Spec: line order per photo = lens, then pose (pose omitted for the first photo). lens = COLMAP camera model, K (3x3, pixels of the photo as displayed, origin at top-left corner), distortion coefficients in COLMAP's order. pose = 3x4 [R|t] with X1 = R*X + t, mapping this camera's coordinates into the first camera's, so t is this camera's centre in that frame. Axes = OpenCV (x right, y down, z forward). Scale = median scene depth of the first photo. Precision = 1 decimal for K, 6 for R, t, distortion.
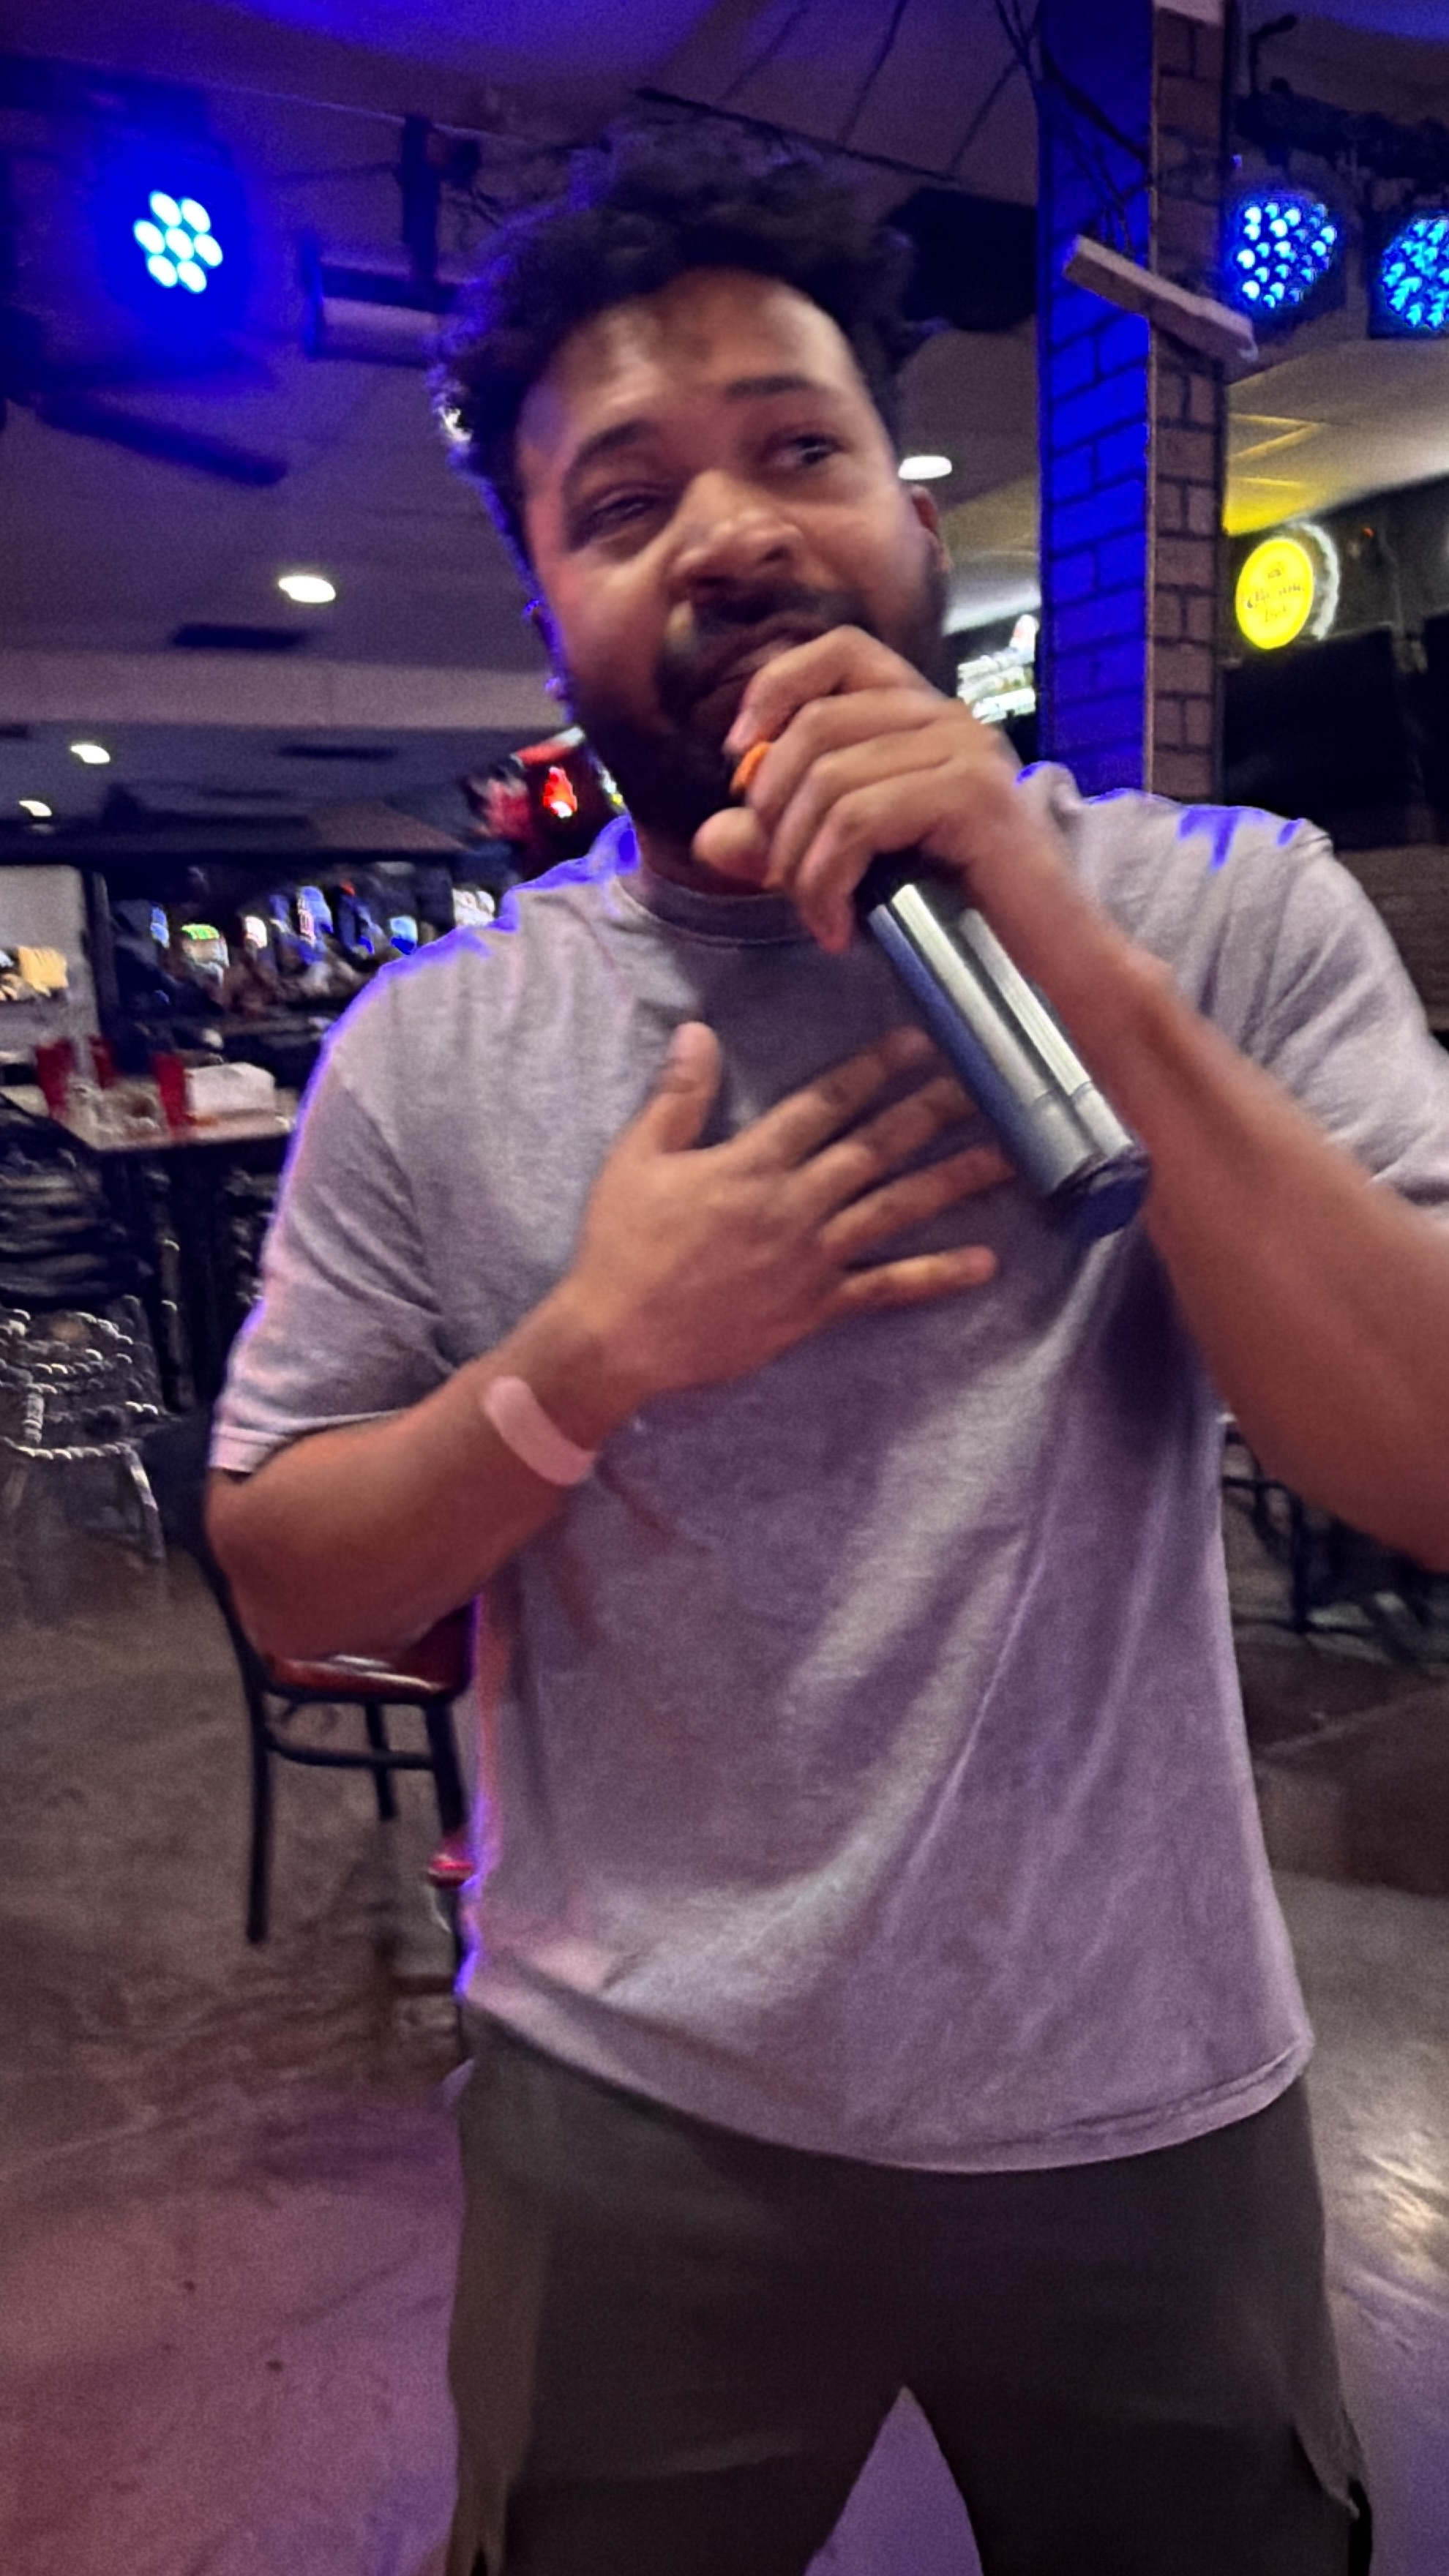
lens RADIAL K [[1719.8, 0, 724.5], [0, 1719.8, 1288.0], [0, 0, 1]] dist [0.014958, -0.002850]
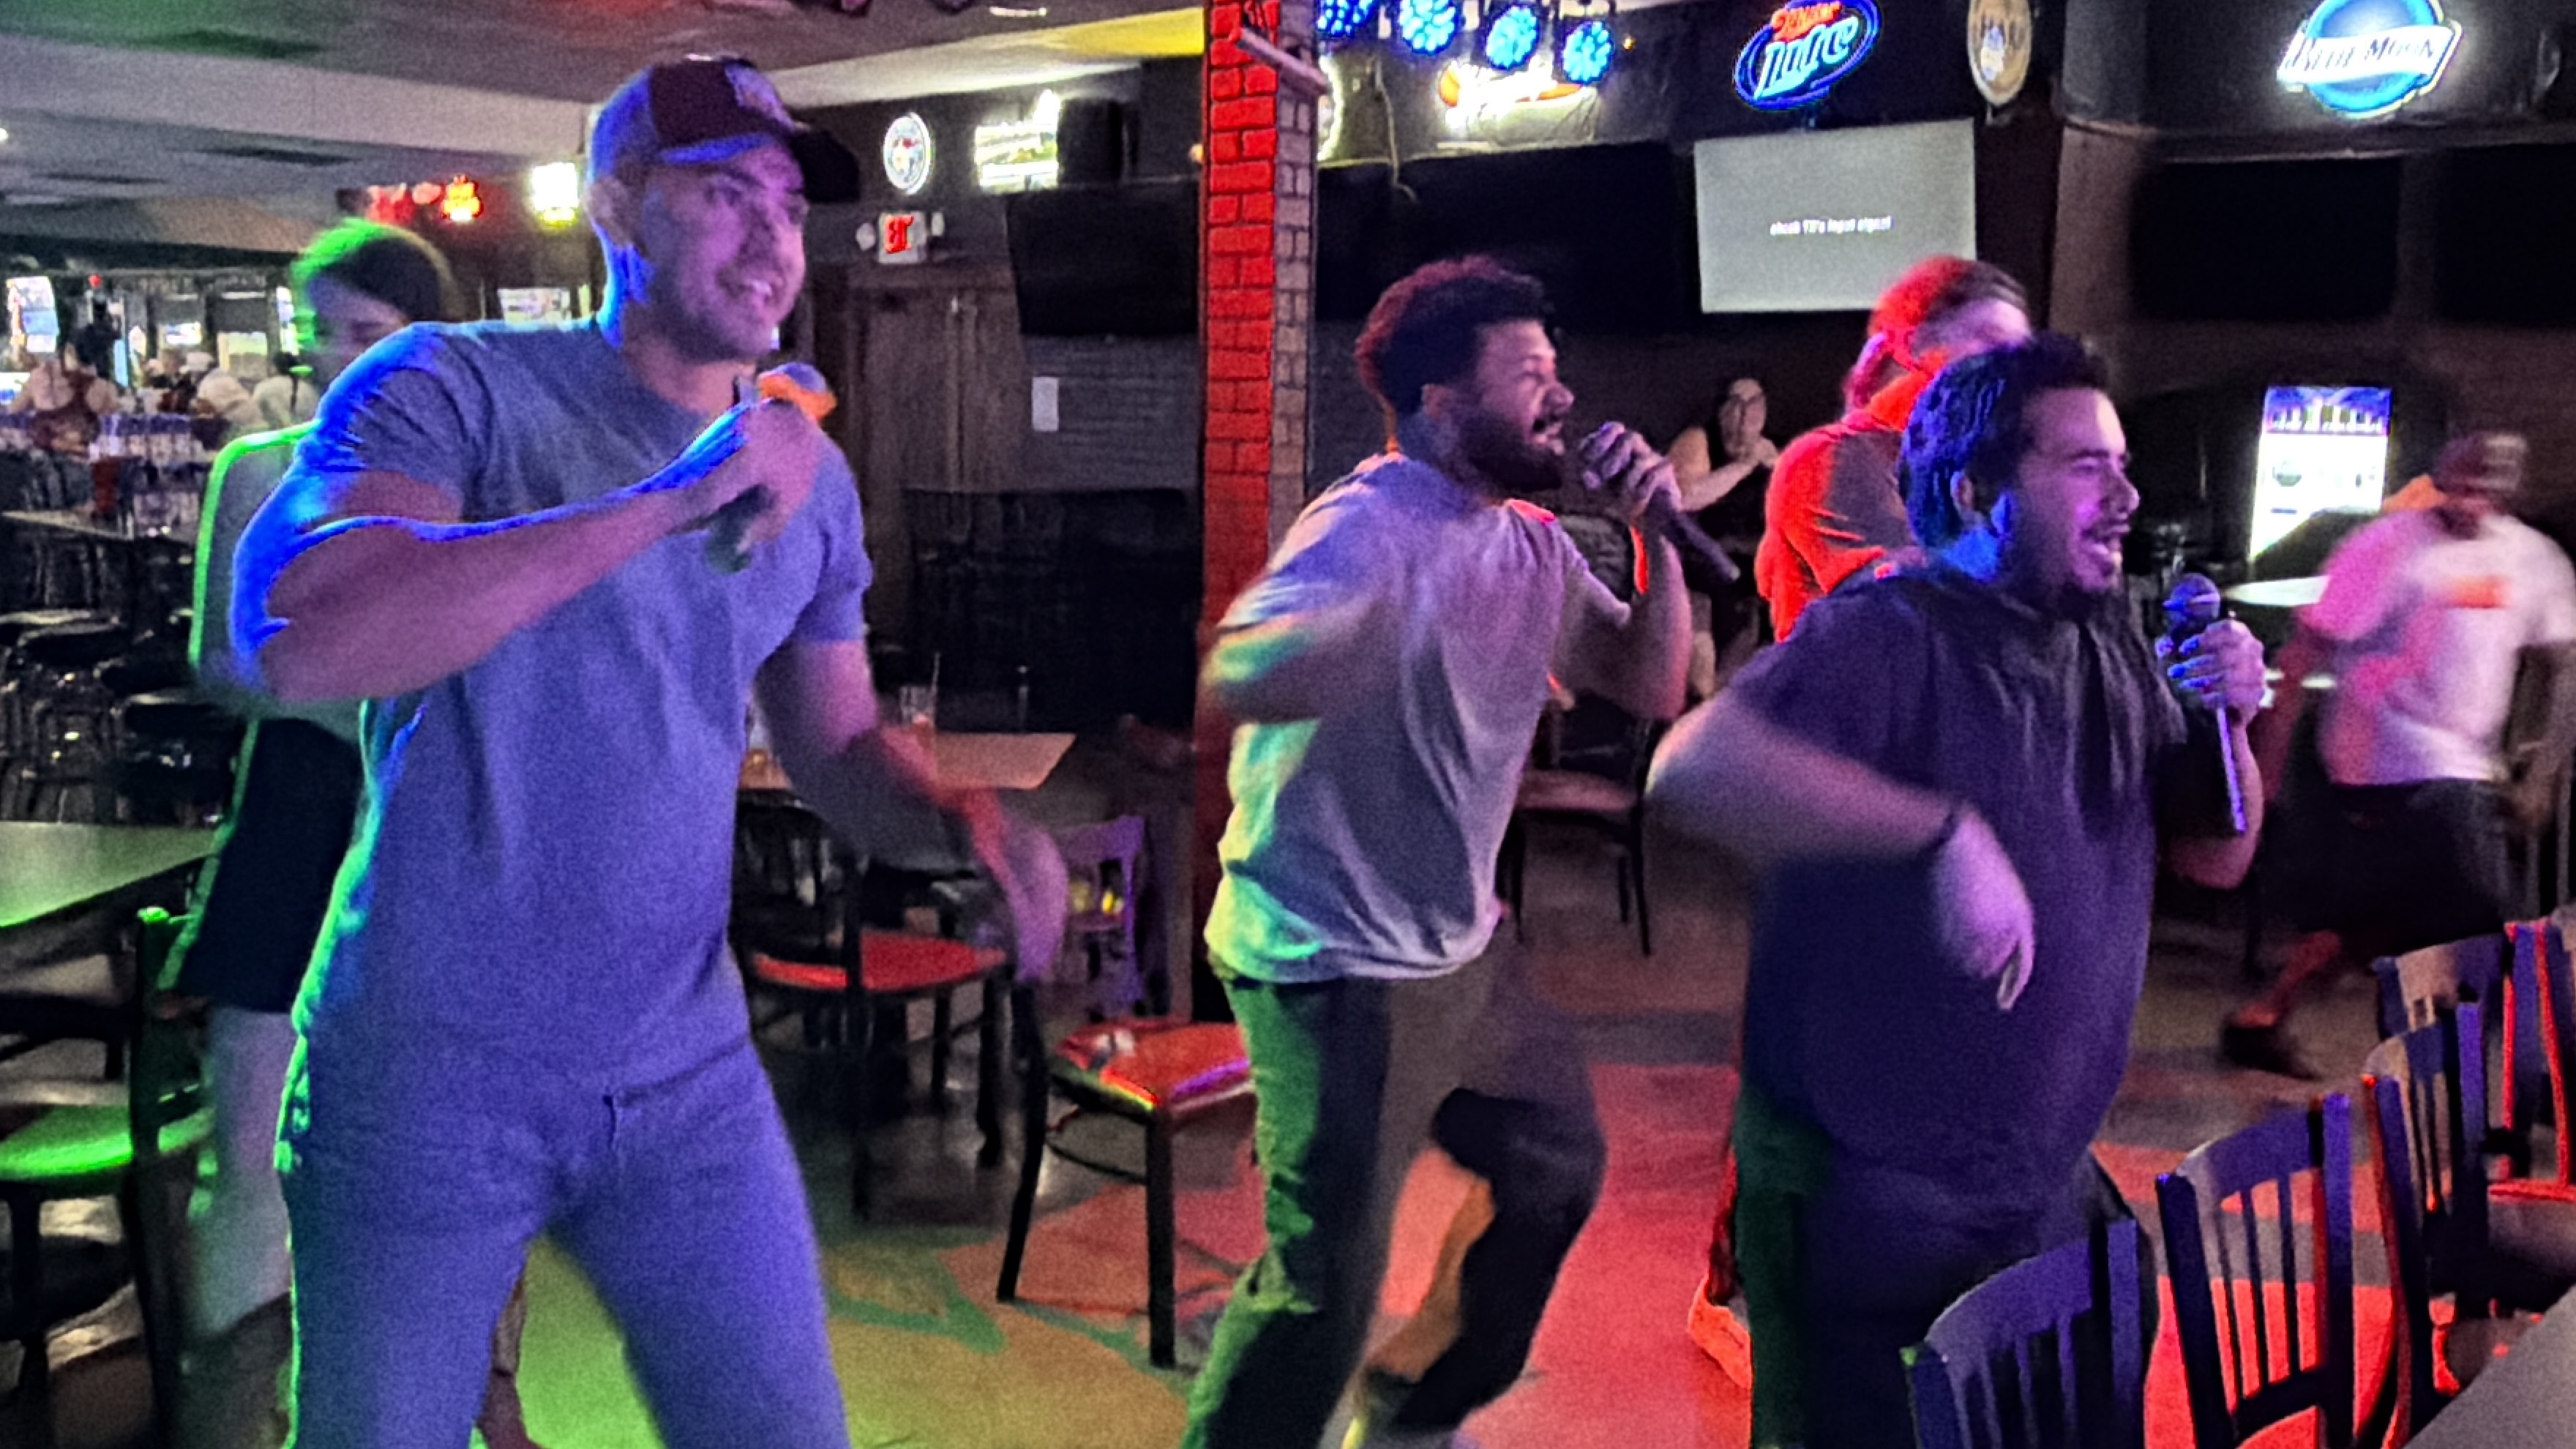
lens RADIAL K [[2255.6, 0, 1288.0], [0, 2255.6, 724.5], [0, 0, 1]] dist [0.012814, -0.010226]
pose [[0.944681, 0.011391, 0.327791, -0.365015], [0.005522, 0.998703, -0.050619, 0.145868], [-0.327943, 0.049629, 0.943393, -0.833081]]
